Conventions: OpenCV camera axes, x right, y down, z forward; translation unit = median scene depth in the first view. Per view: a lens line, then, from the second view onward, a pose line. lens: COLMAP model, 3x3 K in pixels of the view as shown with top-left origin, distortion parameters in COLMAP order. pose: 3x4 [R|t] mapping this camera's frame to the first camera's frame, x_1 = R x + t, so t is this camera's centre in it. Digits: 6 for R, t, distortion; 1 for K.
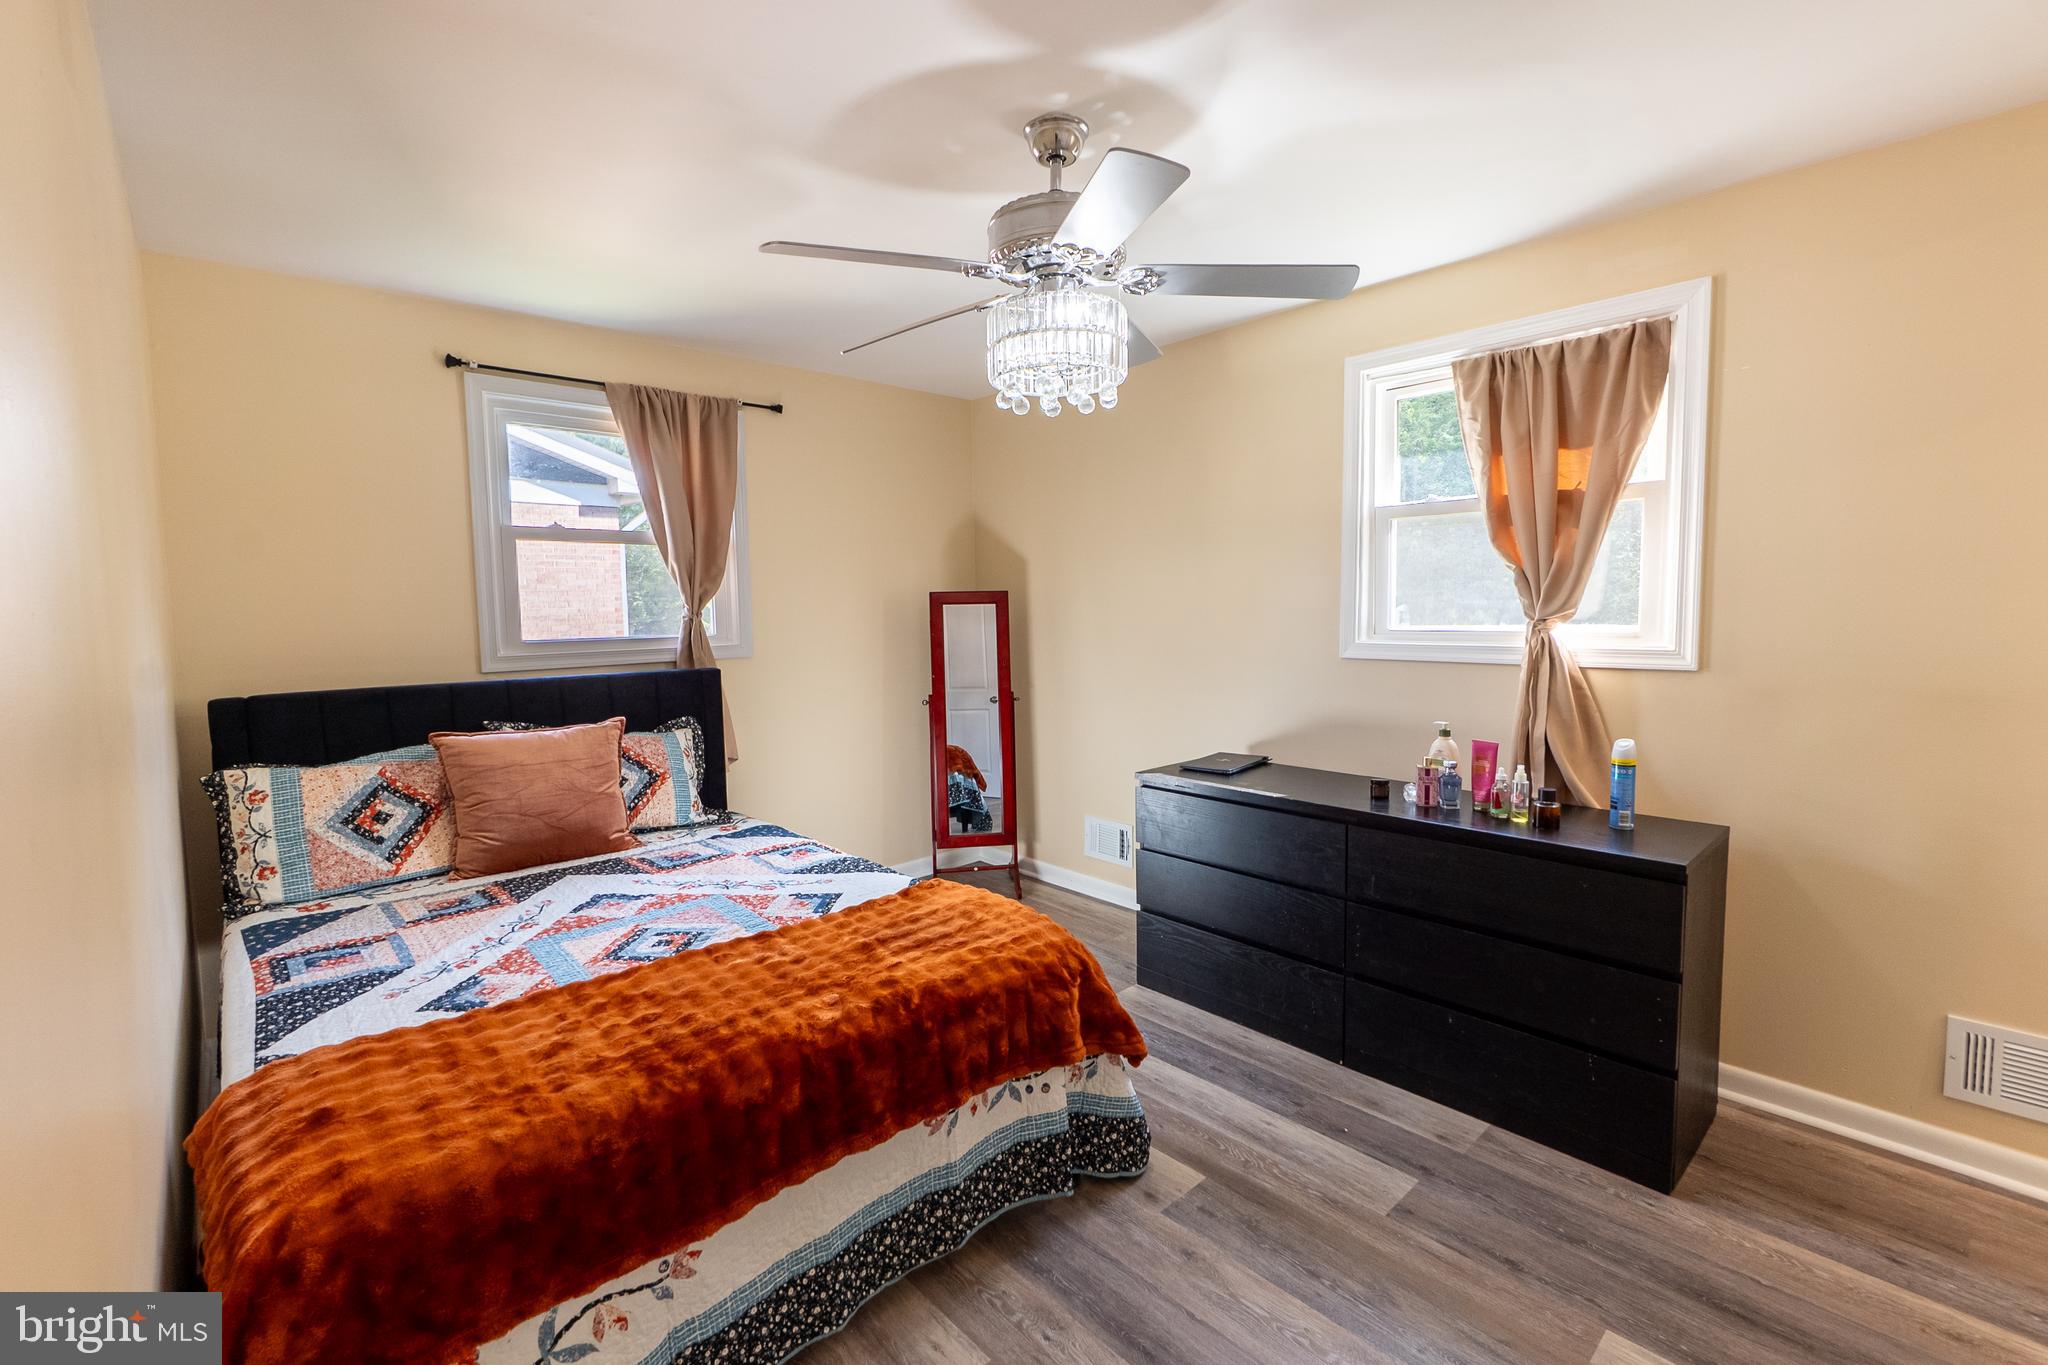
lens RADIAL K [[891.1, 0, 1022.3], [0, 891.1, 674.2], [0, 0, 1]] dist [-0.002242, 0.000298]
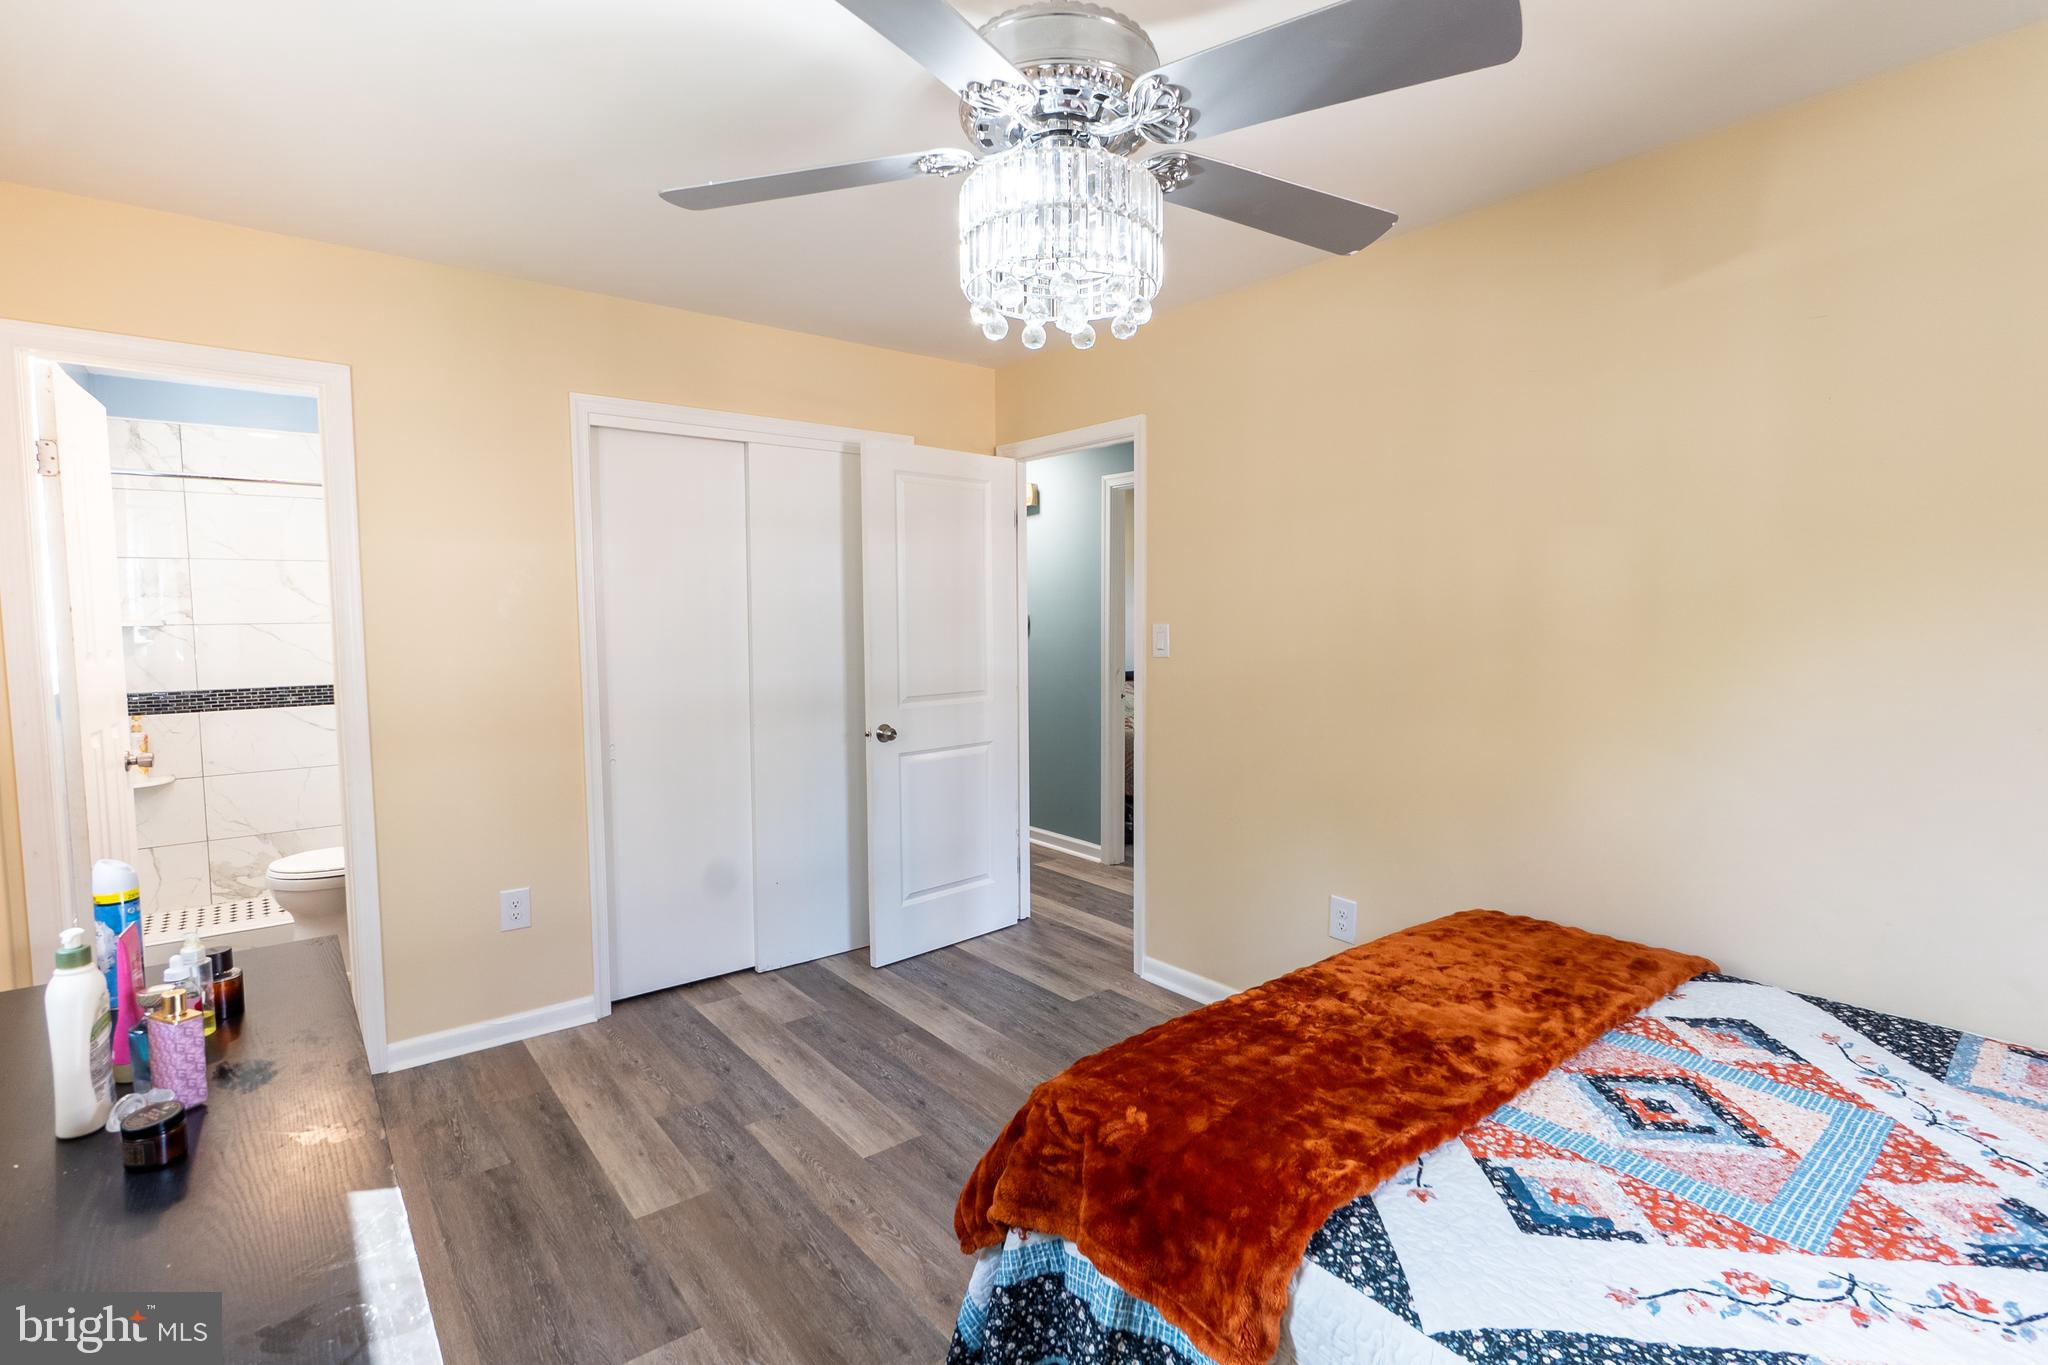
lens RADIAL K [[978.8, 0, 1024.0], [0, 978.8, 682.5], [0, 0, 1]] dist [0.000488, 0.000072]
pose [[-0.996893, 0.011954, 0.077858, 0.011451], [0.023585, 0.988369, 0.150232, -0.113181], [-0.075157, 0.151602, -0.985580, 1.417776]]
